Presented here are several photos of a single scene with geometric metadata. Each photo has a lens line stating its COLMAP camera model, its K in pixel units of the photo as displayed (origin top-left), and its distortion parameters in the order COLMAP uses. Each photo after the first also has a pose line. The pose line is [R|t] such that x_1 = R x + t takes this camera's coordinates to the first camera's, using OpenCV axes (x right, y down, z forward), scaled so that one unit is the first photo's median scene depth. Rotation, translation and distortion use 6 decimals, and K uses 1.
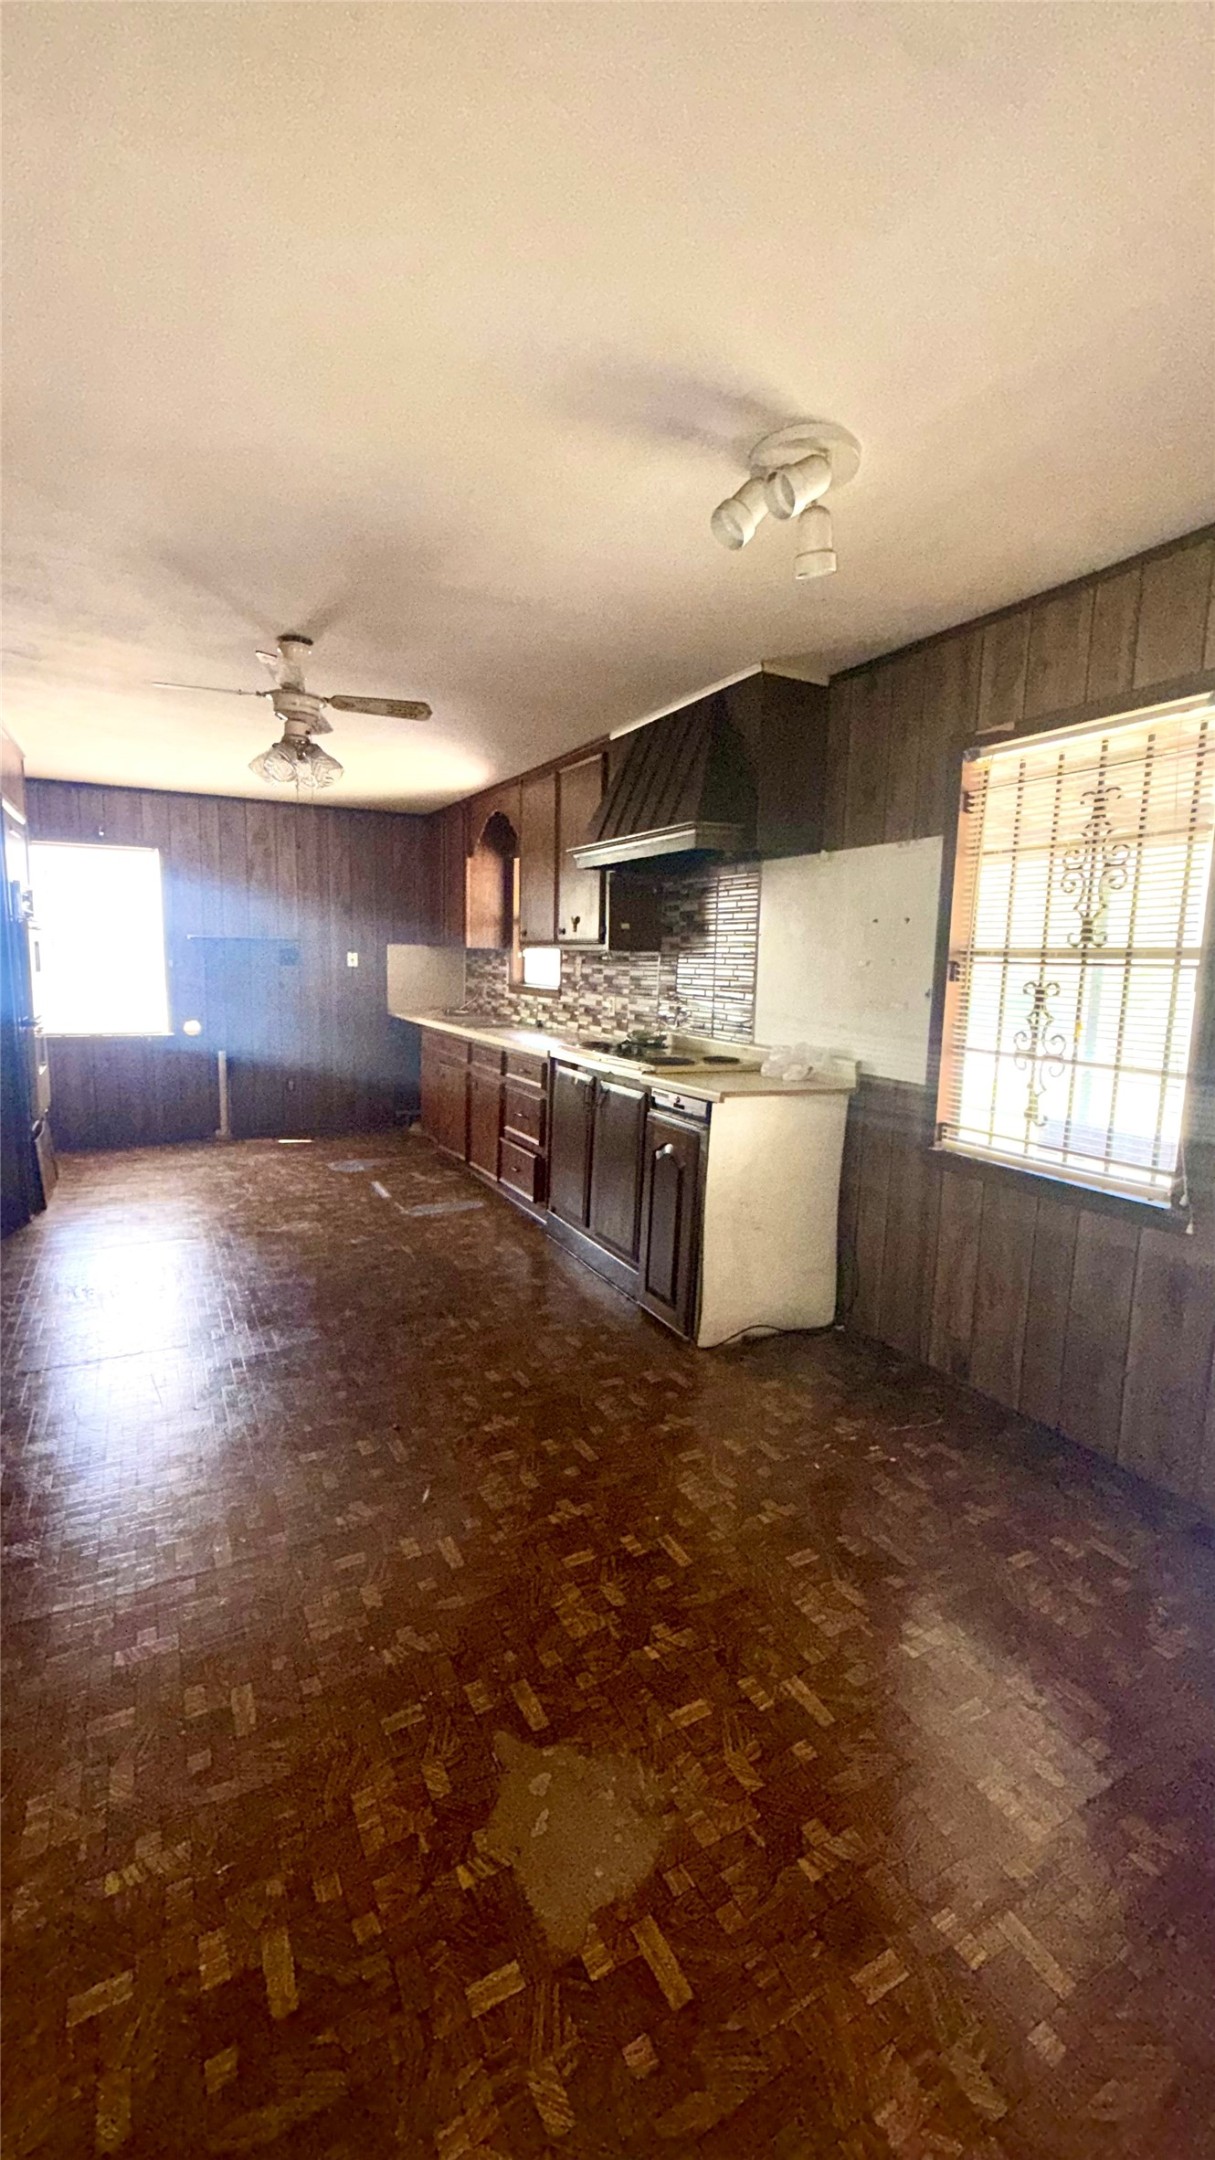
lens RADIAL K [[857.3, 0, 605.7], [0, 857.3, 1077.2], [0, 0, 1]] dist [0.000043, 0.000196]
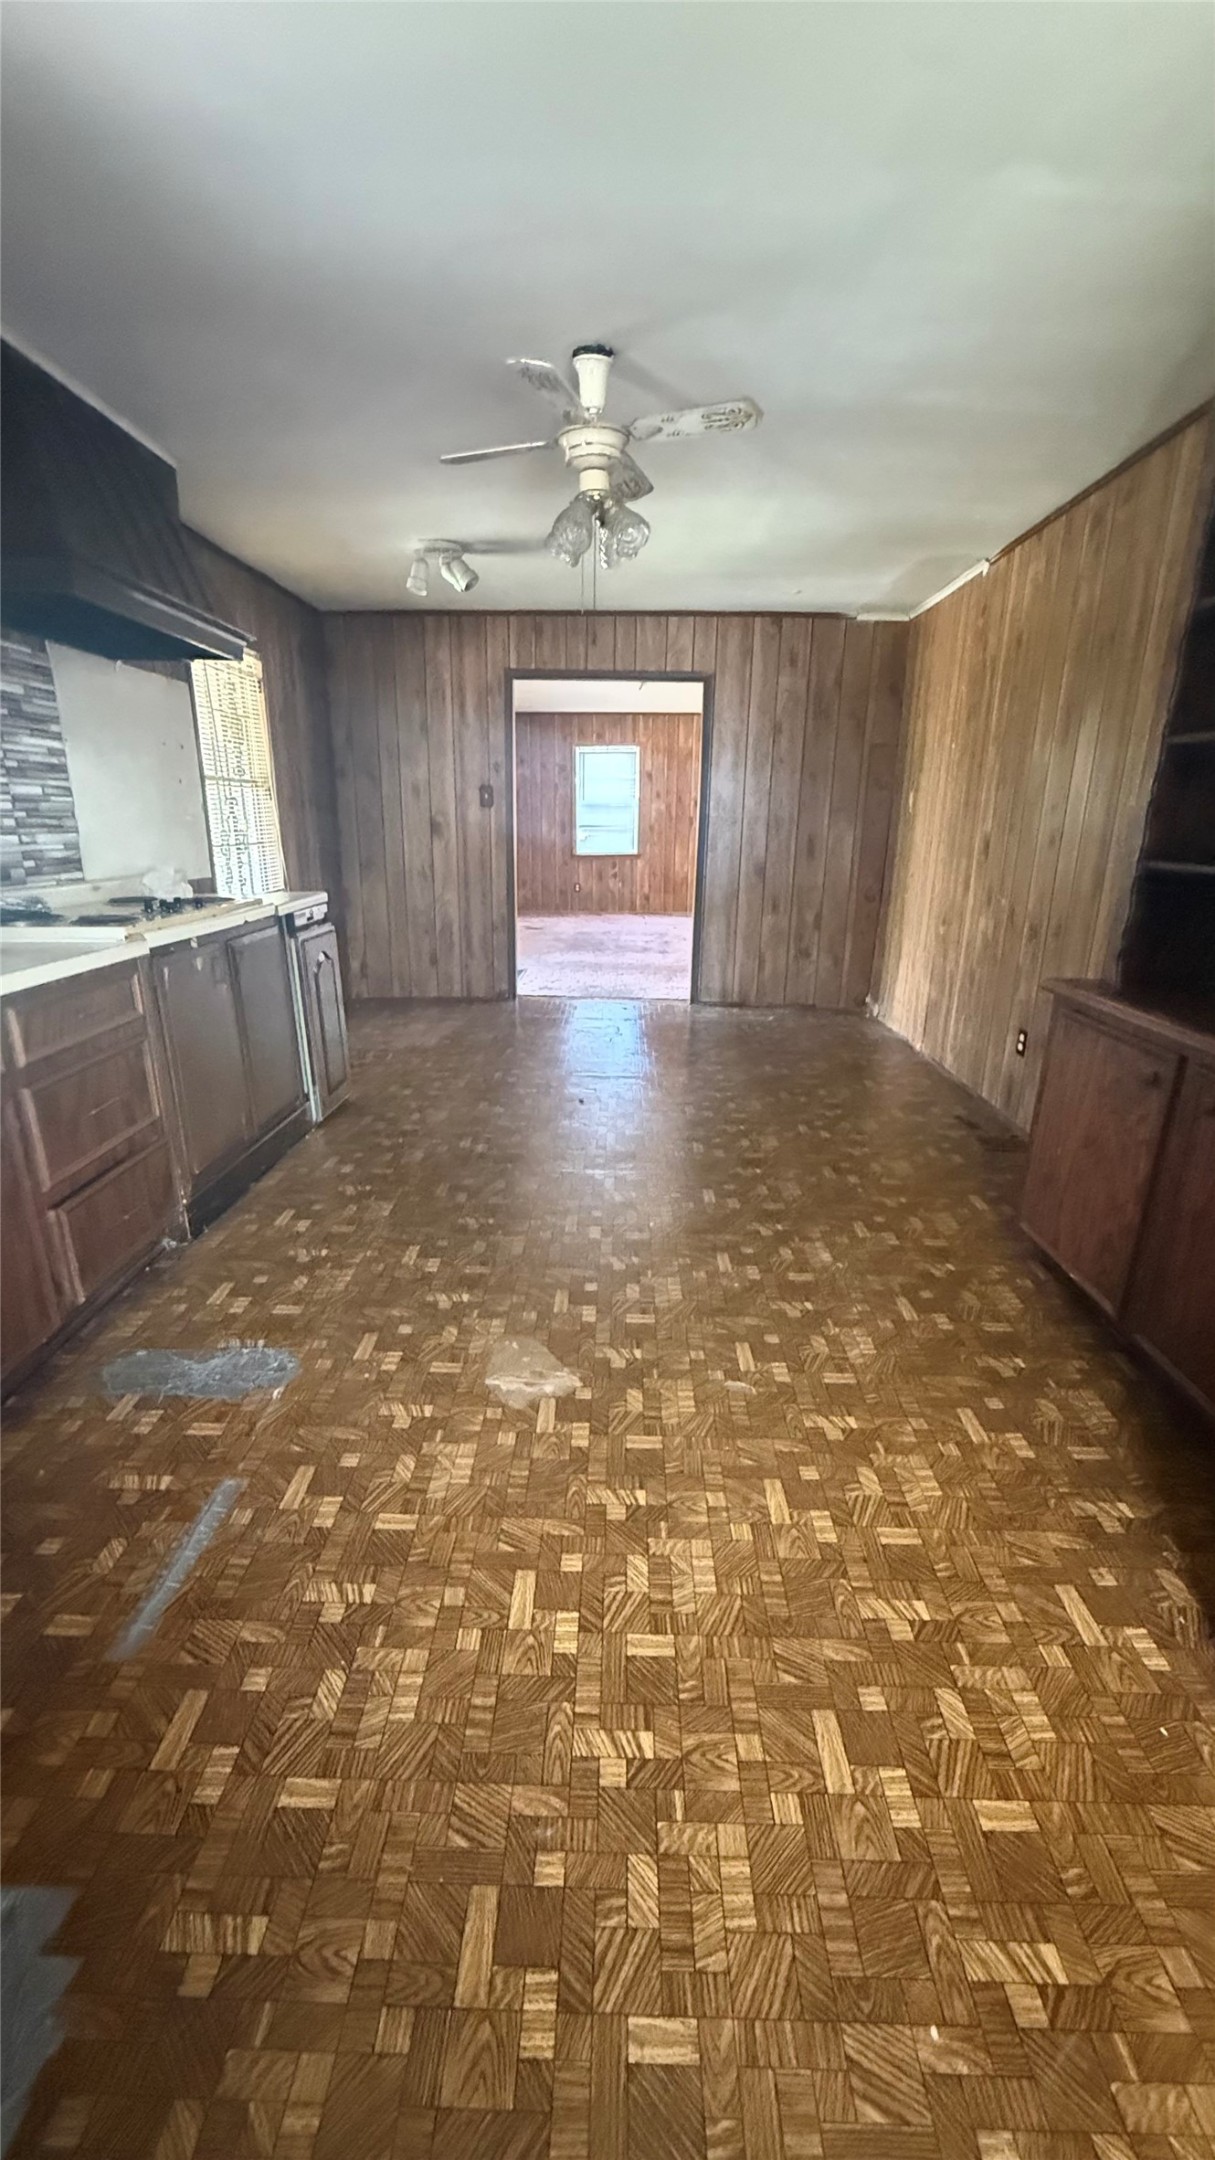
lens RADIAL K [[857.3, 0, 605.7], [0, 857.3, 1077.2], [0, 0, 1]] dist [0.000043, 0.000196]
pose [[-0.868017, -0.178593, 0.463304, -0.143596], [0.037905, 0.906520, 0.420457, -0.140009], [-0.495085, 0.382525, -0.780106, 1.301677]]
